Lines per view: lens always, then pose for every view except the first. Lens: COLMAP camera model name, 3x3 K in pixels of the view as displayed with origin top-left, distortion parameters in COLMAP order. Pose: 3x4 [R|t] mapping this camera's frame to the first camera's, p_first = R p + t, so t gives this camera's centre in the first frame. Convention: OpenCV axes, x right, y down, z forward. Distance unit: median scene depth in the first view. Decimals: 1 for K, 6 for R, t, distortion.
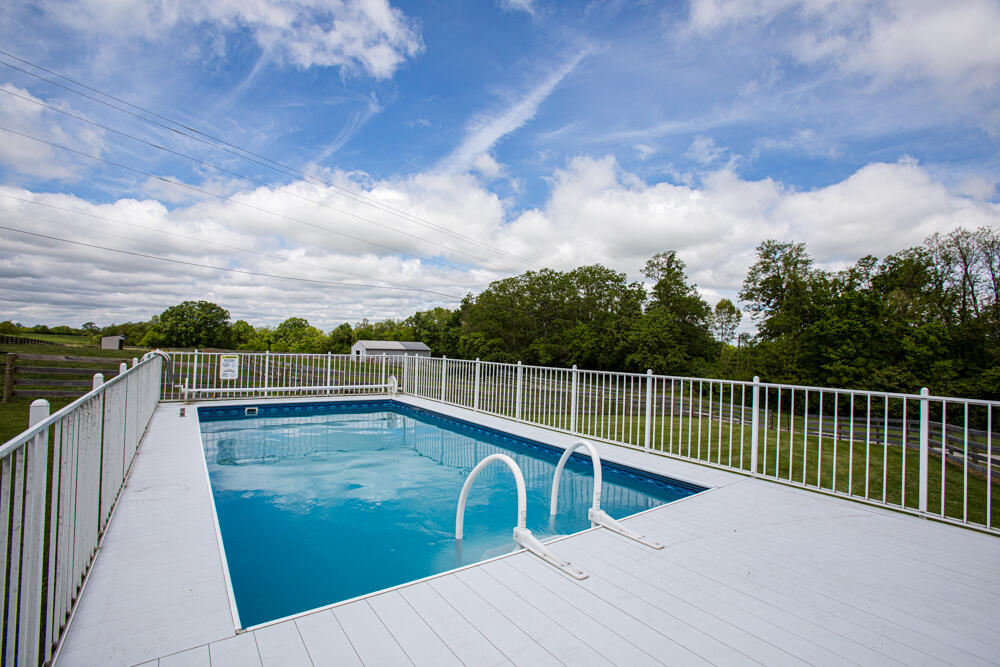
lens RADIAL K [[487.7, 0, 497.9], [0, 487.7, 326.2], [0, 0, 1]] dist [-0.033410, 0.005613]
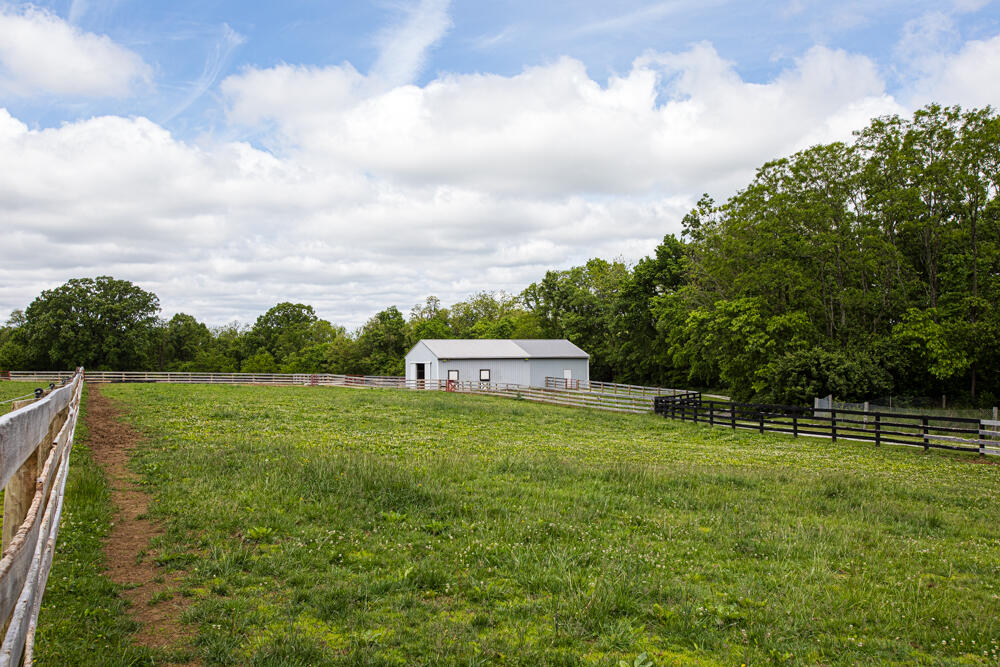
lens RADIAL K [[957.9, 0, 494.5], [0, 957.9, 333.1], [0, 0, 1]] dist [0.031678, 0.000000]
pose [[0.979826, -0.039032, -0.196003, -0.075745], [0.042084, 0.999049, 0.011428, 0.021357], [0.195370, -0.019446, 0.980537, 0.244558]]
